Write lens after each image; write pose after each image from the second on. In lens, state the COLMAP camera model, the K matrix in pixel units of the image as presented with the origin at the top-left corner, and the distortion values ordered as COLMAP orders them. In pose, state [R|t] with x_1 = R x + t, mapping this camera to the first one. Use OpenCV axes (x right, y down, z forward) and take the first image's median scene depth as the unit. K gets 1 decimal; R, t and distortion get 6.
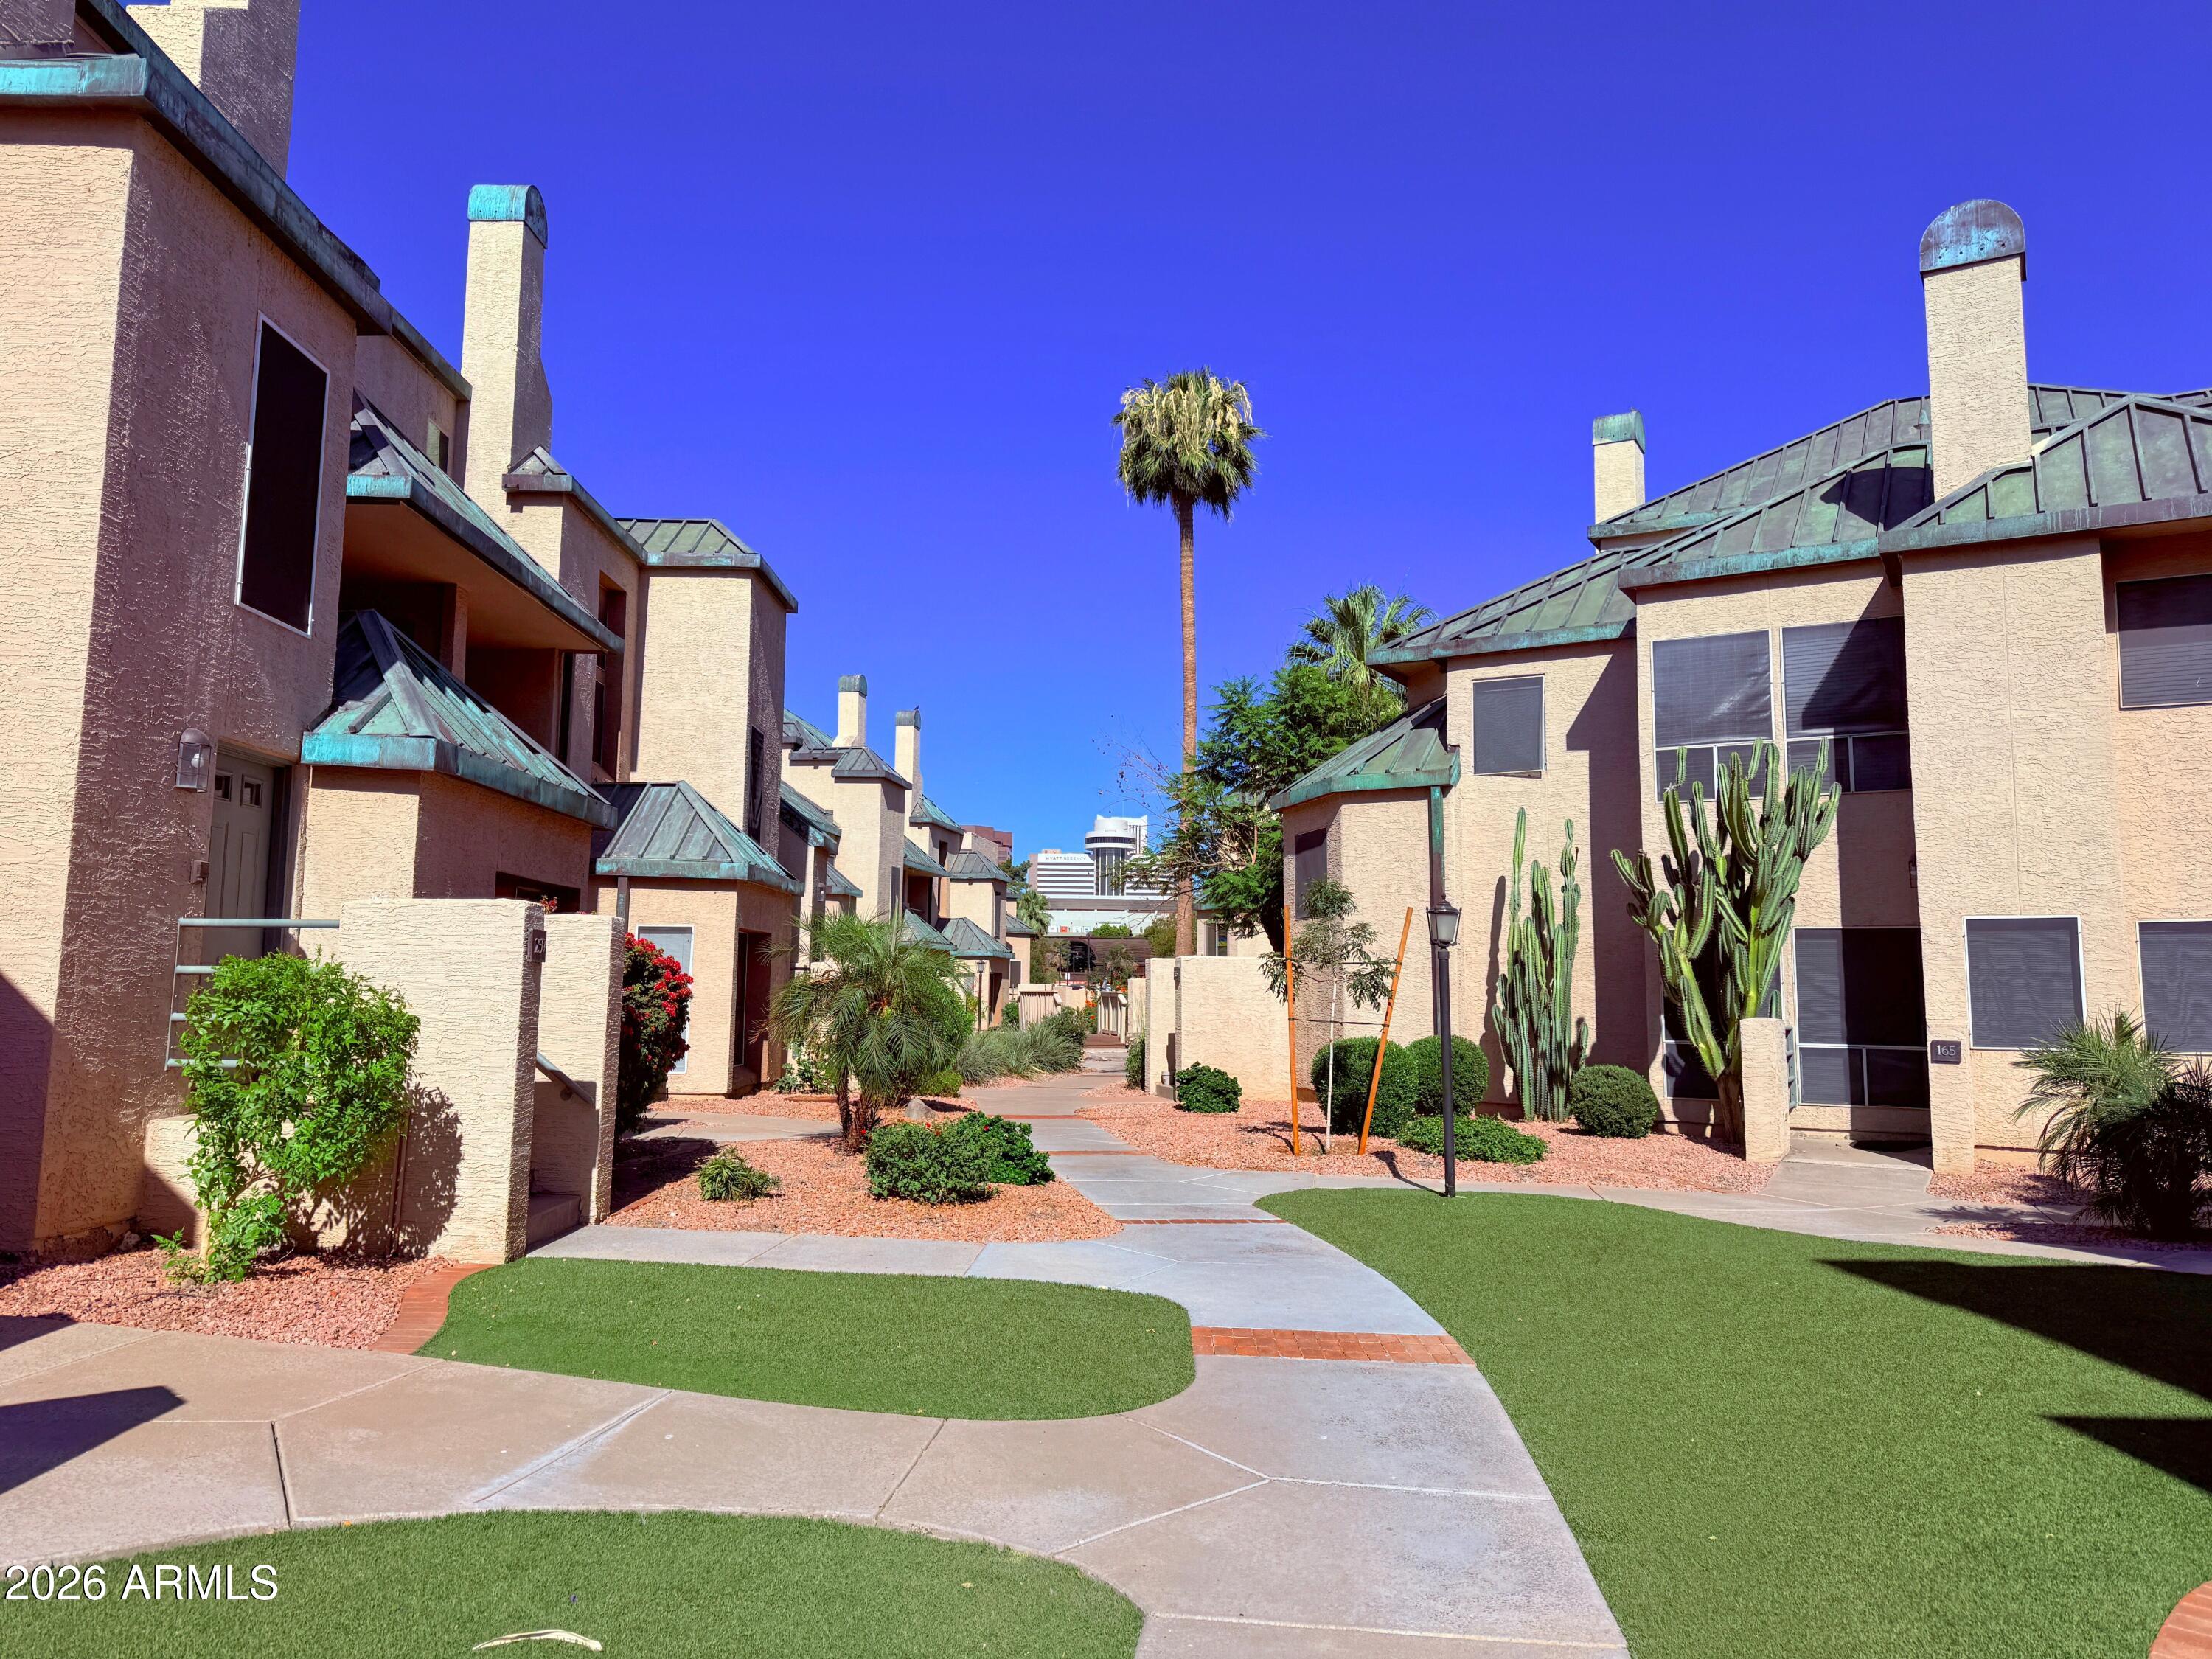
lens RADIAL K [[1572.2, 0, 1102.5], [0, 1572.2, 825.4], [0, 0, 1]] dist [0.056206, -0.000163]
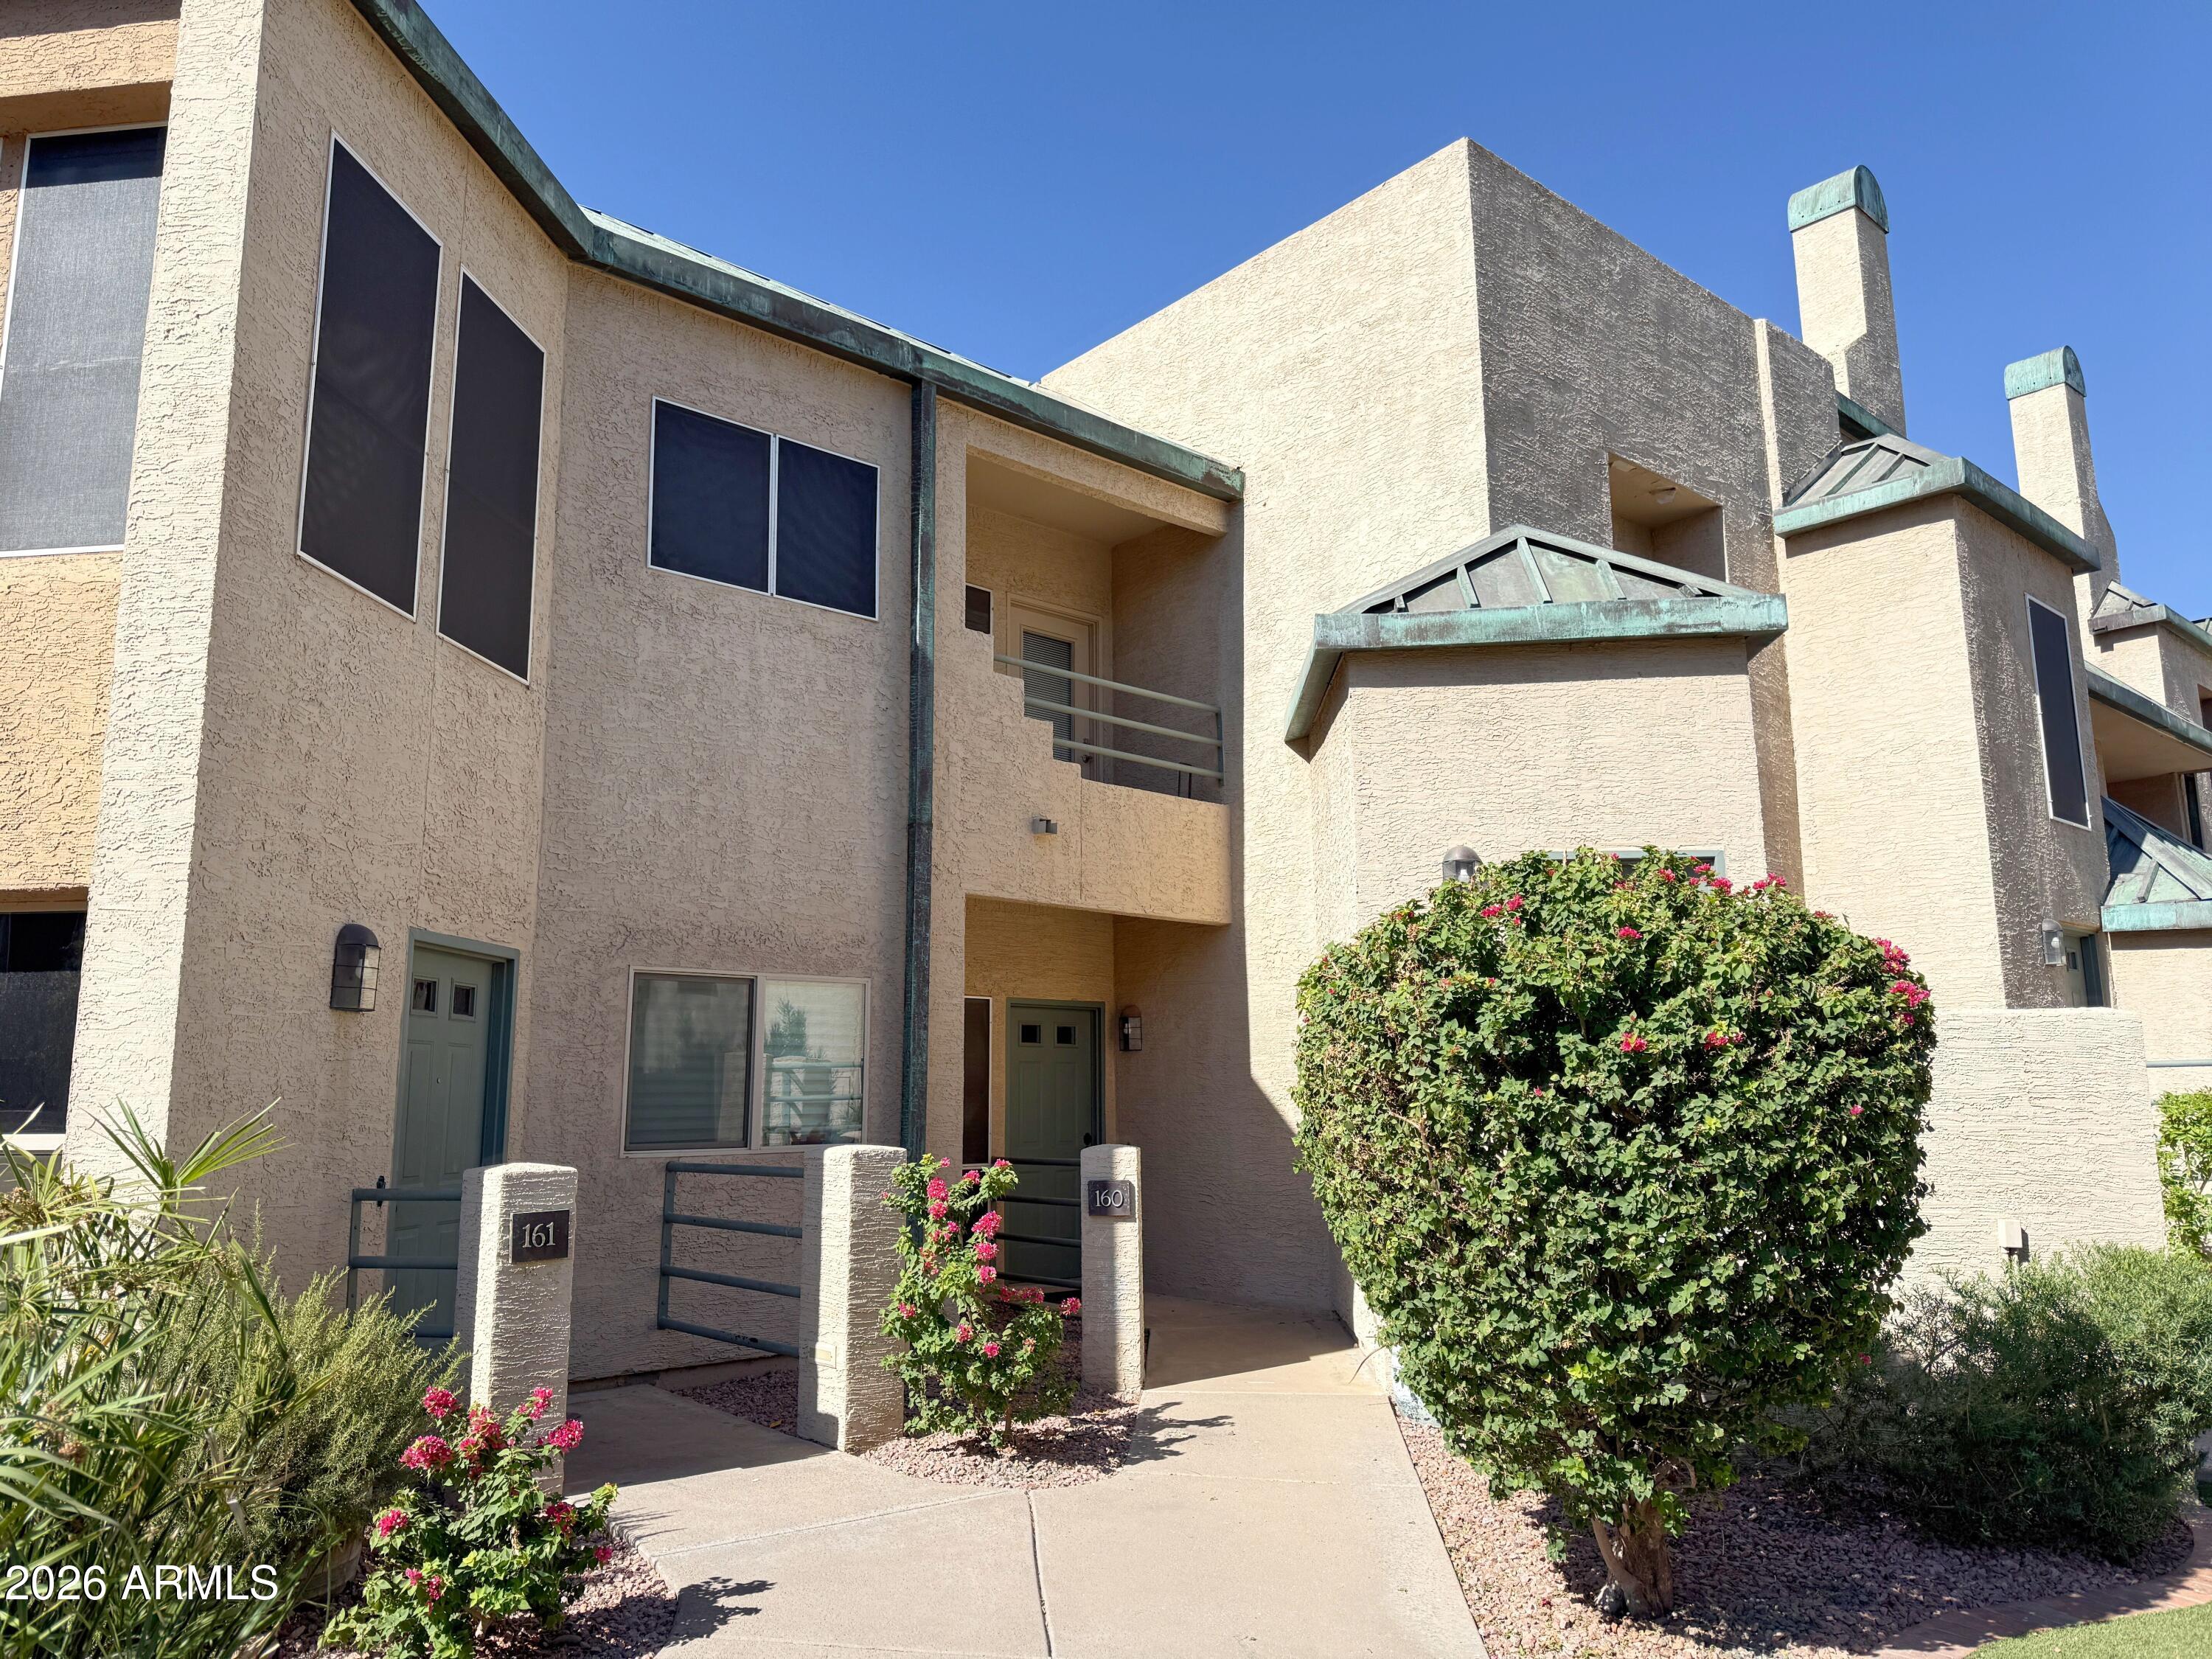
lens RADIAL K [[1572.2, 0, 1101.4], [0, 1572.2, 835.7], [0, 0, 1]] dist [0.056206, -0.000163]
pose [[0.665360, -0.148704, -0.731562, -0.095710], [0.103856, 0.988869, -0.106549, -0.060667], [0.739263, -0.005084, 0.673398, -0.418246]]
